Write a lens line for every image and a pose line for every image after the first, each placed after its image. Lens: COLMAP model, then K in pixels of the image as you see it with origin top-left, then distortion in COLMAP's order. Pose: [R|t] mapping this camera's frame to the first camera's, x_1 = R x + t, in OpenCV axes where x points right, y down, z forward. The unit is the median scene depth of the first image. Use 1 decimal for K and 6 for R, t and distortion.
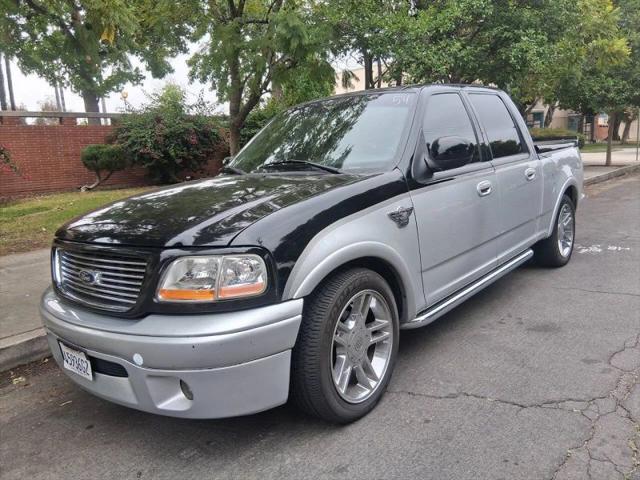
lens RADIAL K [[490.6, 0, 323.9], [0, 490.6, 238.7], [0, 0, 1]] dist [0.068803, -0.128221]
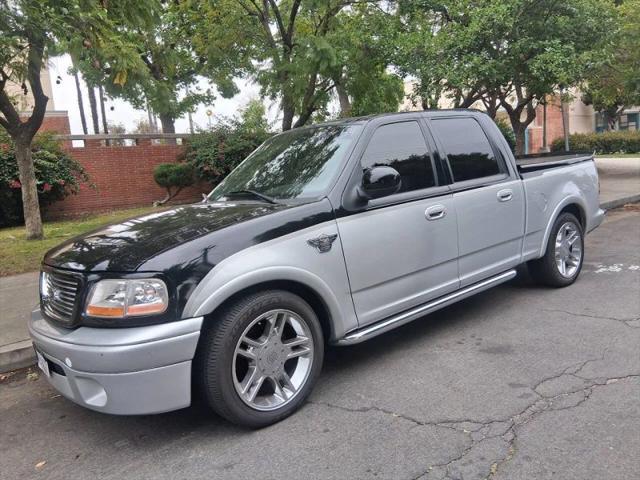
lens RADIAL K [[490.6, 0, 320.8], [0, 490.6, 245.2], [0, 0, 1]] dist [0.068803, -0.128221]
pose [[0.984899, 0.005383, -0.173048, 0.341794], [-0.006130, 0.999974, -0.003781, -0.035330], [0.173023, 0.004785, 0.984906, -0.077422]]
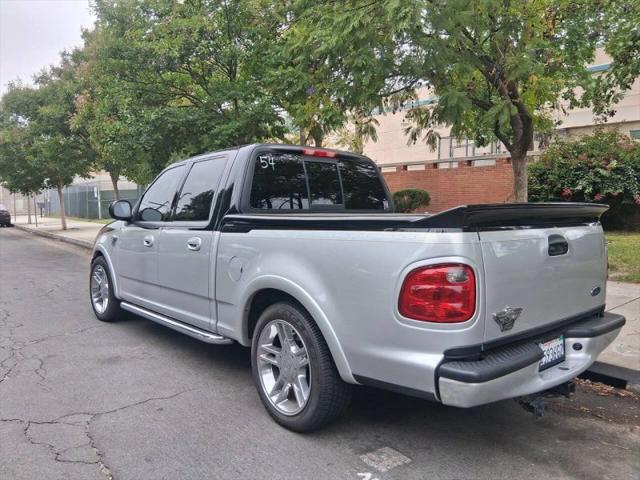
lens RADIAL K [[490.6, 0, 322.4], [0, 490.6, 239.6], [0, 0, 1]] dist [0.068803, -0.128221]
pose [[-0.163317, 0.134258, -0.977396, 1.935272], [-0.157486, 0.974446, 0.160168, -0.491114], [0.973923, 0.180085, -0.137999, 2.077364]]
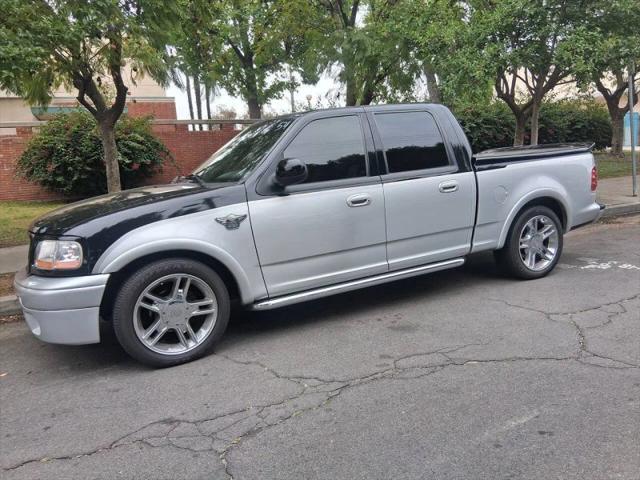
lens RADIAL K [[490.6, 0, 322.7], [0, 490.6, 238.3], [0, 0, 1]] dist [0.068803, -0.128221]
pose [[0.925561, 0.061371, -0.373592, 0.869241], [-0.057264, 0.998115, 0.022093, -0.042983], [0.374243, 0.000945, 0.927330, -0.108812]]
